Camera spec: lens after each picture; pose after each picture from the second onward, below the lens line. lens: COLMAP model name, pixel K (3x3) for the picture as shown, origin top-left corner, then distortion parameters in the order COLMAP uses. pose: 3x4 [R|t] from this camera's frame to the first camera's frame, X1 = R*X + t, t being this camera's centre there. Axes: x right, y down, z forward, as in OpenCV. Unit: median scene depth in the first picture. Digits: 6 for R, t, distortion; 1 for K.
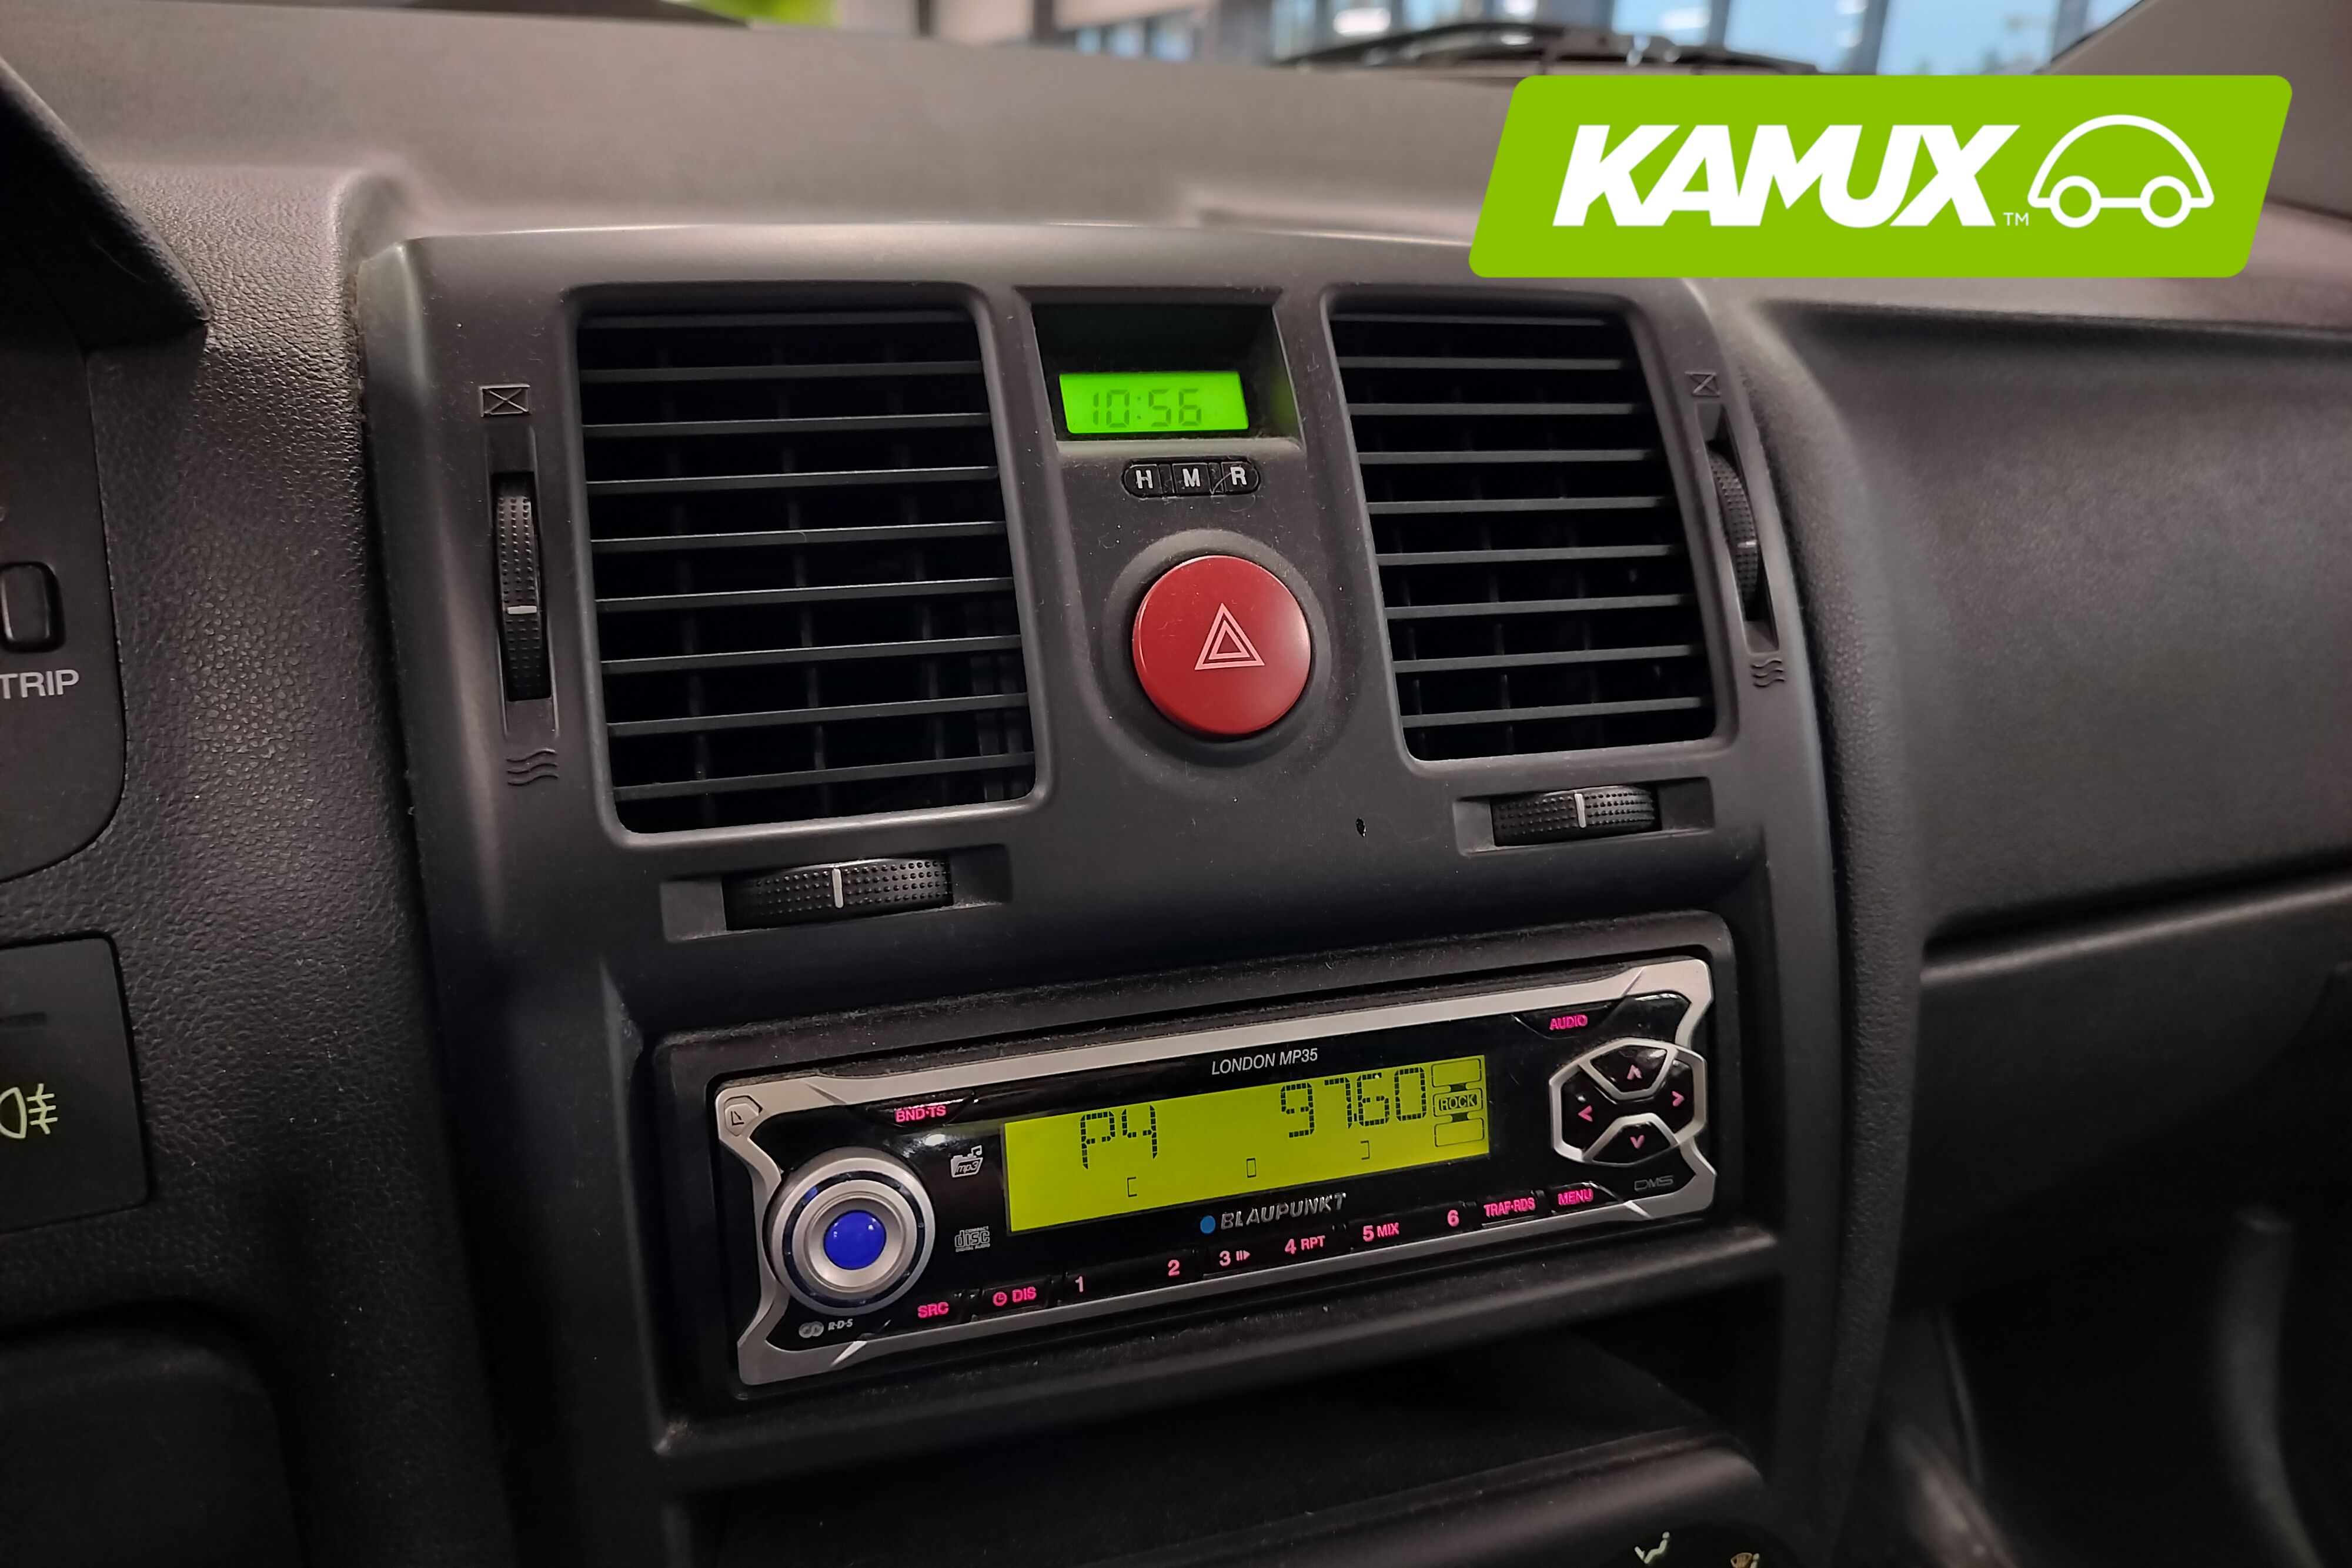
lens RADIAL K [[1651.6, 0, 1190.8], [0, 1651.6, 780.4], [0, 0, 1]] dist [0.050098, -0.072412]
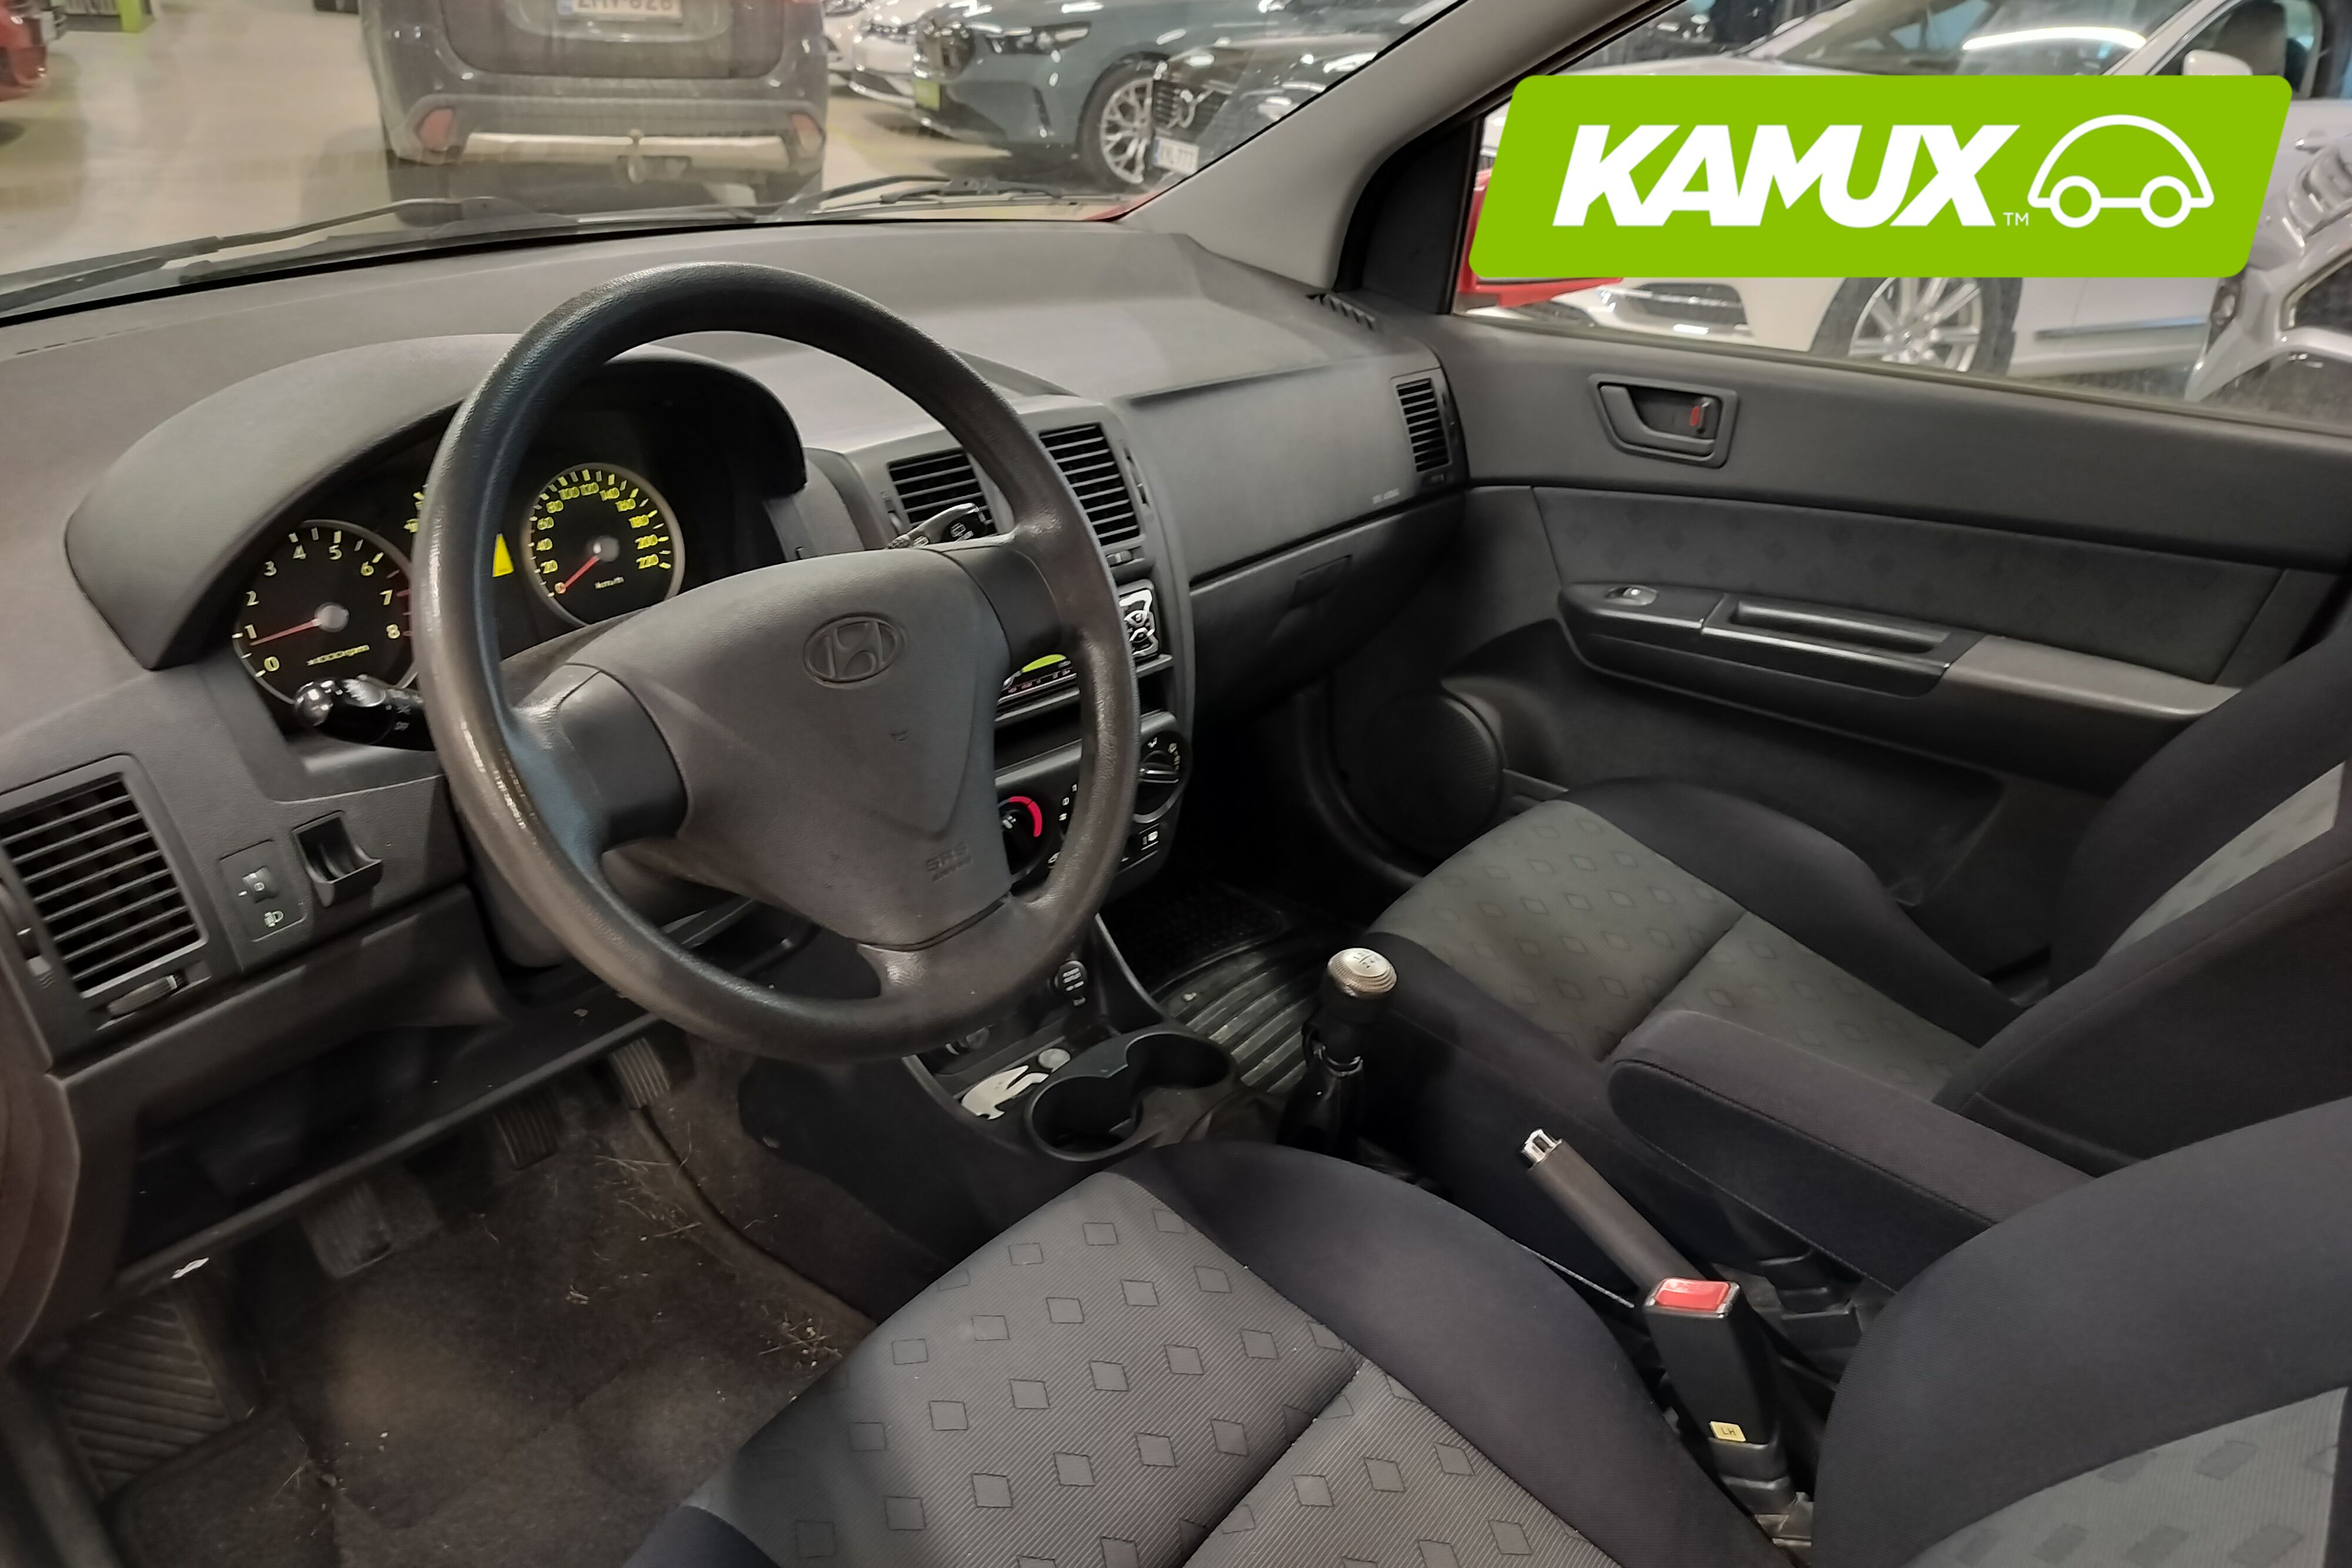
lens RADIAL K [[1670.7, 0, 1176.0], [0, 1670.7, 784.0], [0, 0, 1]] dist [0.027800, -0.037733]
pose [[0.885701, -0.195149, 0.421248, -1.541572], [0.133452, 0.976087, 0.171596, -0.130826], [-0.444661, -0.095766, 0.890565, -2.905604]]
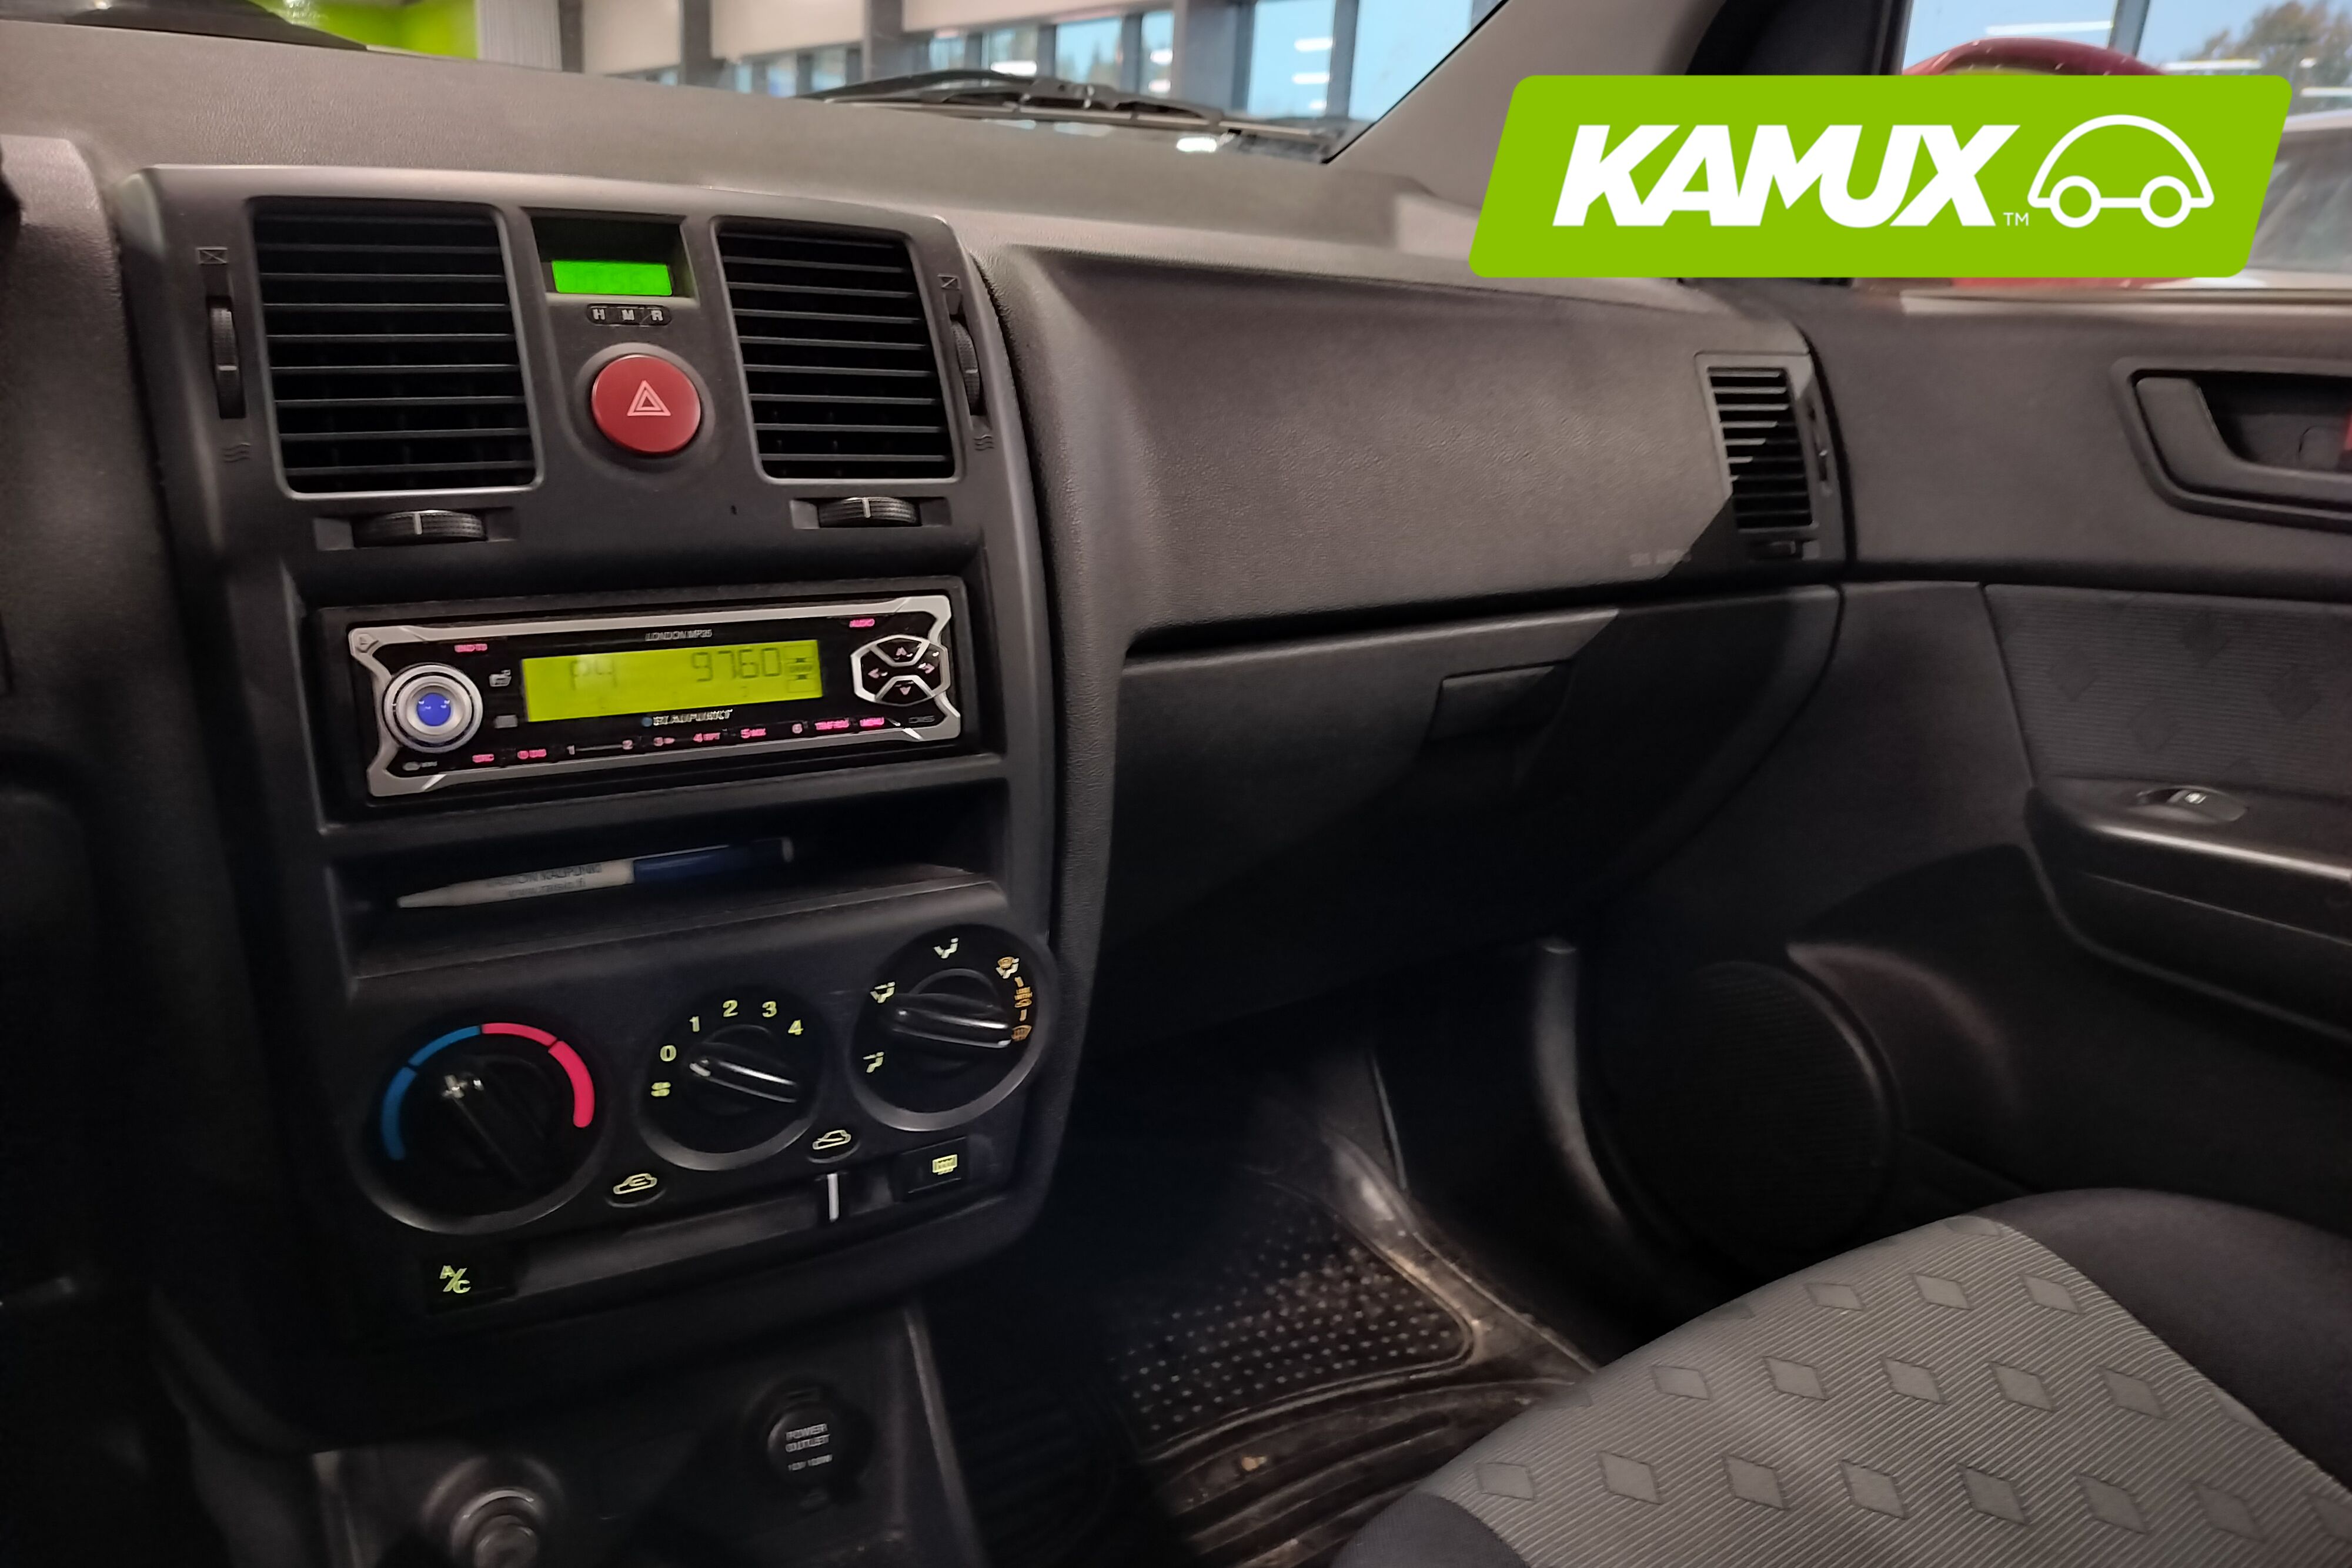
lens RADIAL K [[1651.6, 0, 1190.8], [0, 1651.6, 780.4], [0, 0, 1]] dist [0.050098, -0.072412]
pose [[0.982779, -0.034877, 0.181464, 0.252048], [0.038969, 0.999059, -0.019031, 0.373235], [-0.180630, 0.025775, 0.983213, -0.853251]]
